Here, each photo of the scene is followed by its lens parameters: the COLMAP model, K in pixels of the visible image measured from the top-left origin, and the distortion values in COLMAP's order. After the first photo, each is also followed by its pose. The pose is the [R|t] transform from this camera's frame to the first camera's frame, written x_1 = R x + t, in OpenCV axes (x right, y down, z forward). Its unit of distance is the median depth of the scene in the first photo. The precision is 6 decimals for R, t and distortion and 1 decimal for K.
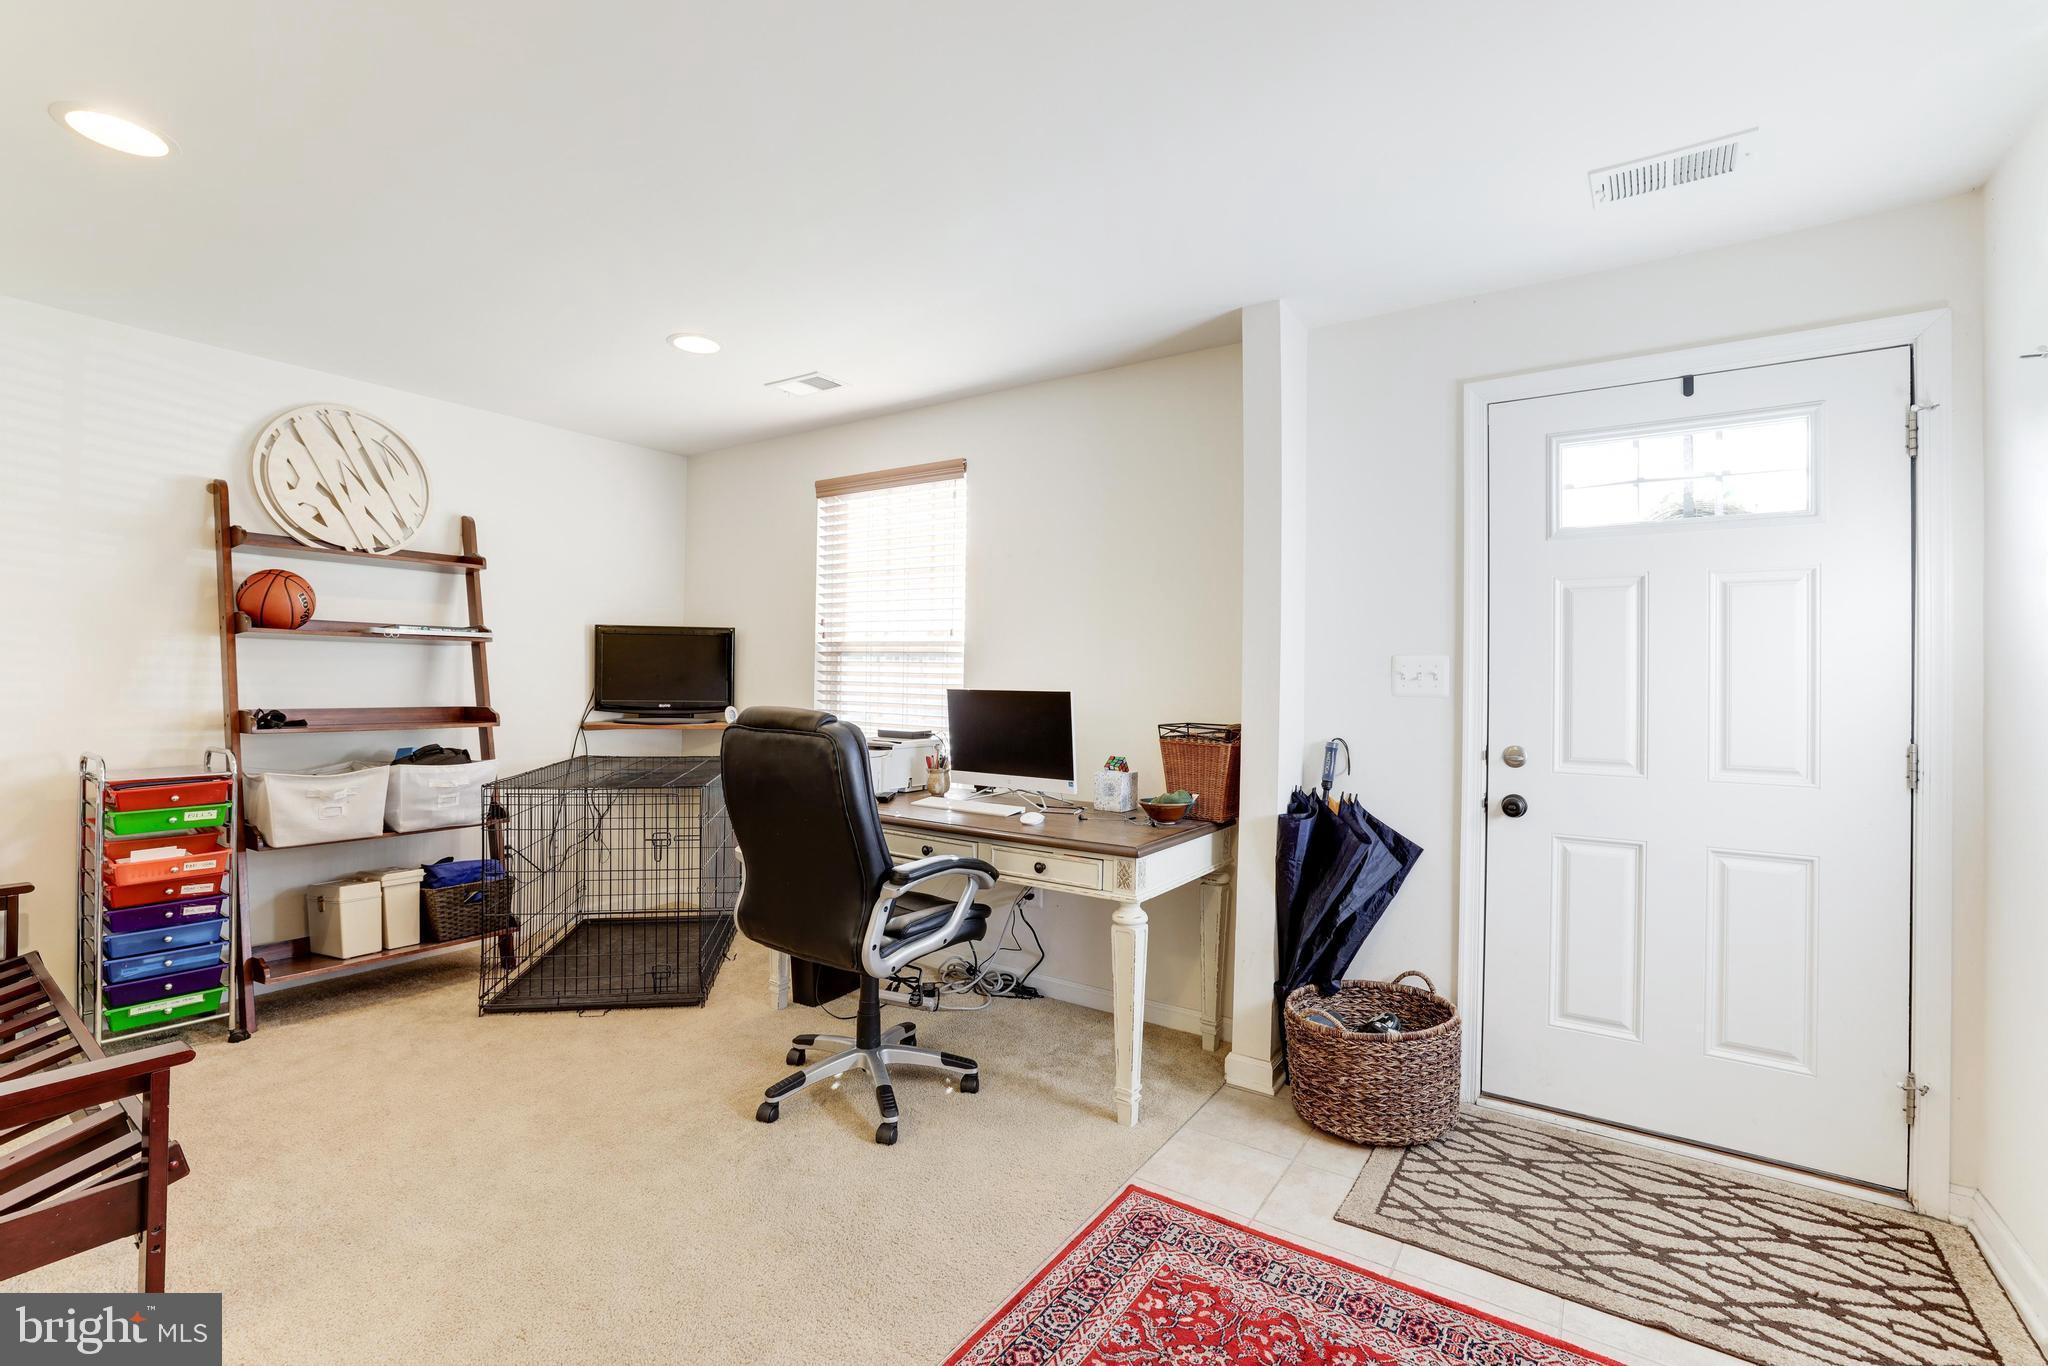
lens RADIAL K [[900.0, 0, 1028.9], [0, 900.0, 674.4], [0, 0, 1]] dist [-0.034401, 0.014715]
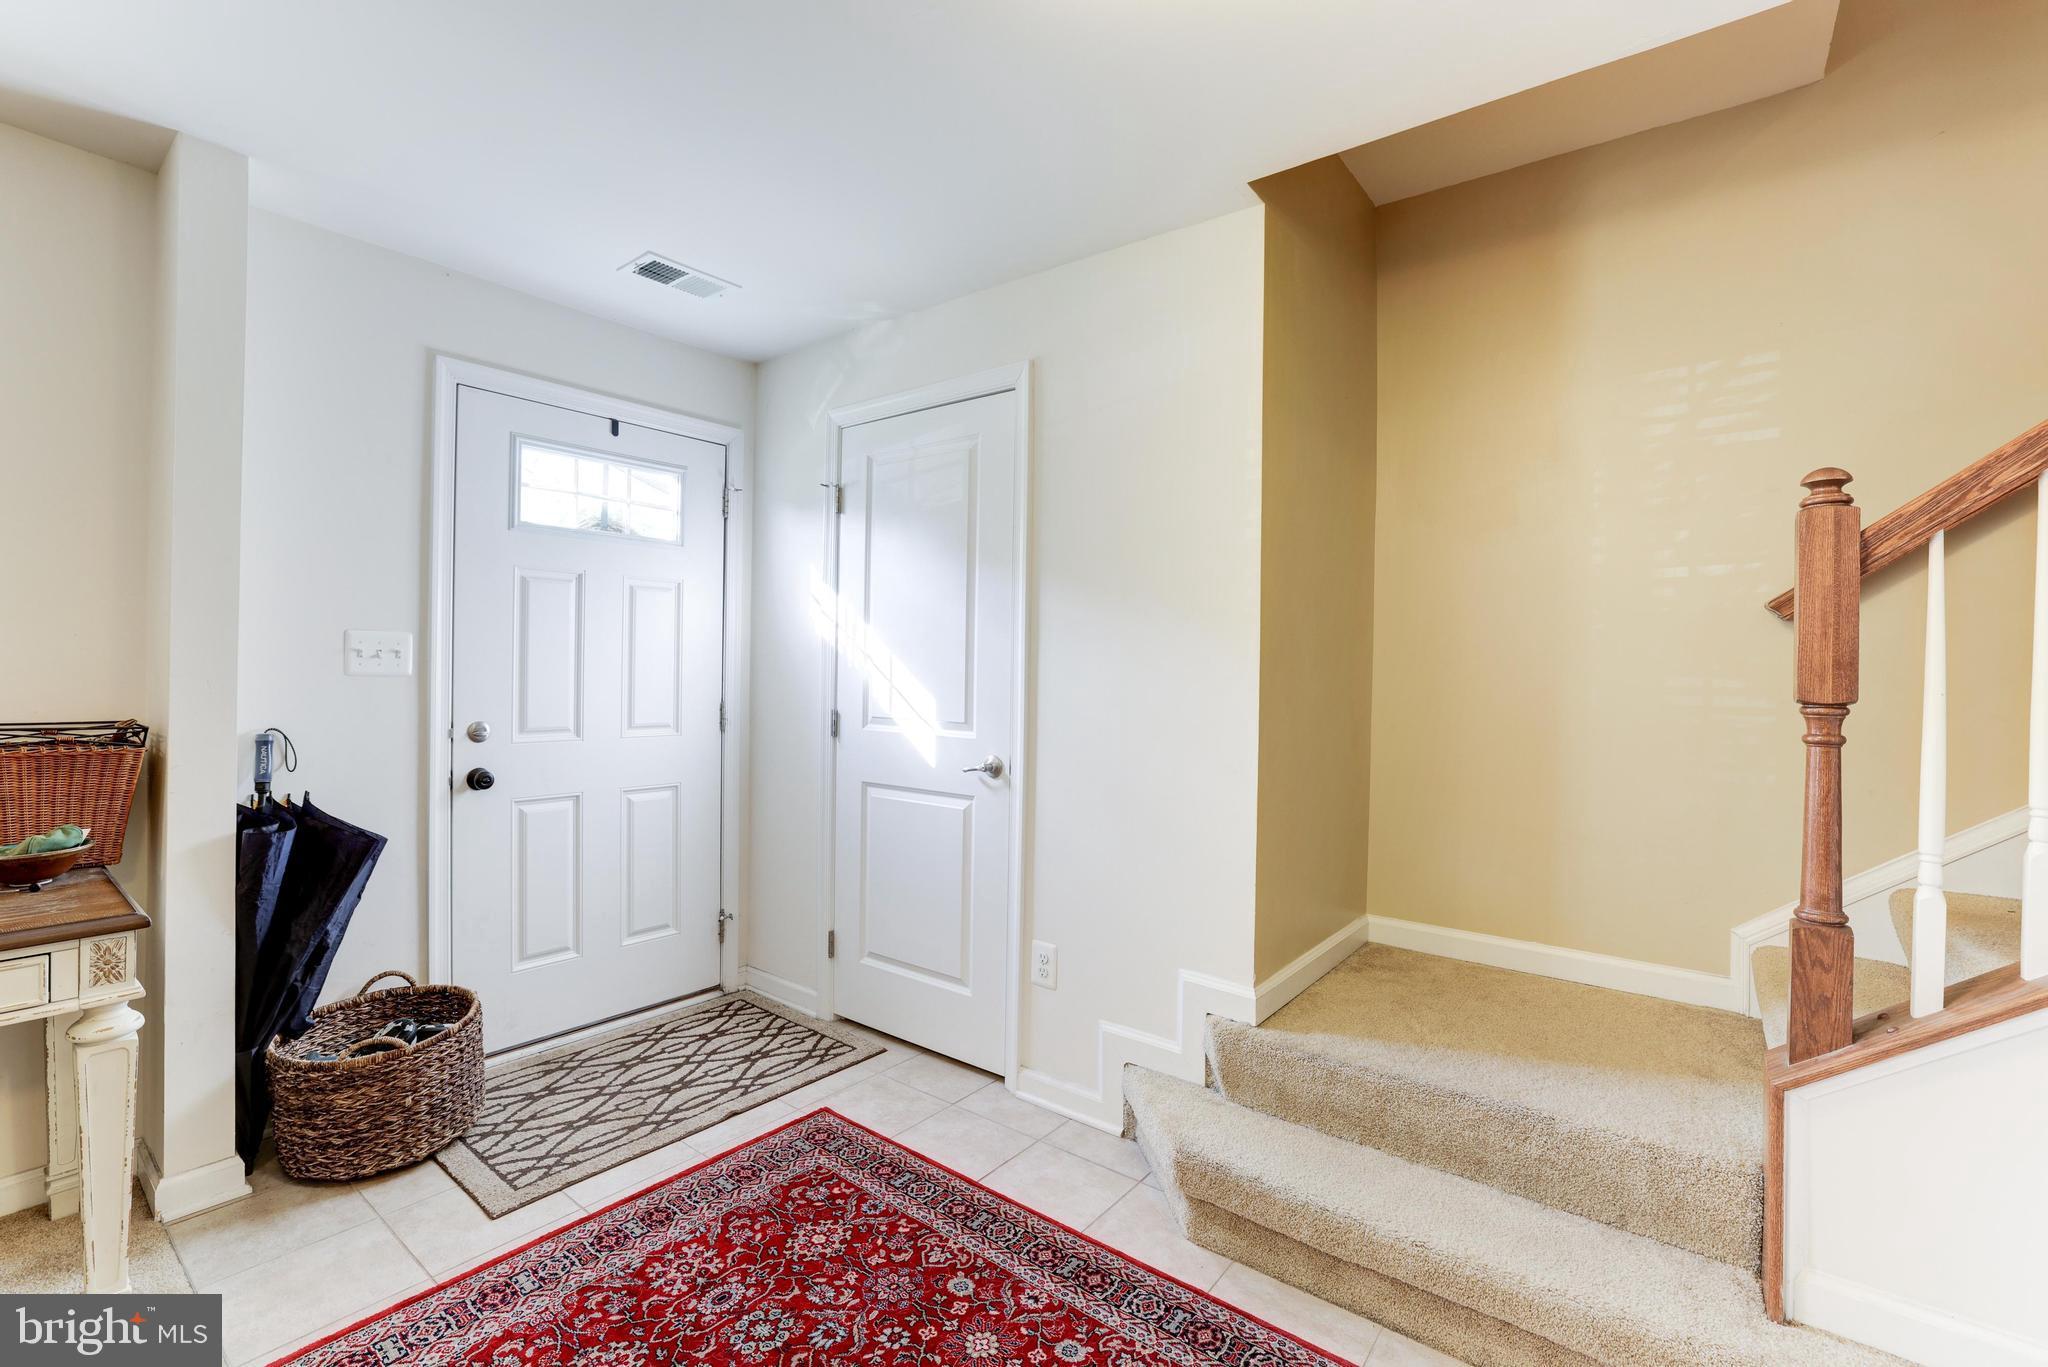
lens RADIAL K [[887.0, 0, 1025.3], [0, 887.0, 676.4], [0, 0, 1]] dist [-0.050660, 0.022058]
pose [[0.067526, -0.016737, 0.997577, -0.510916], [-0.018500, 0.999666, 0.018024, -0.003623], [-0.997546, -0.019672, 0.067194, 0.348894]]
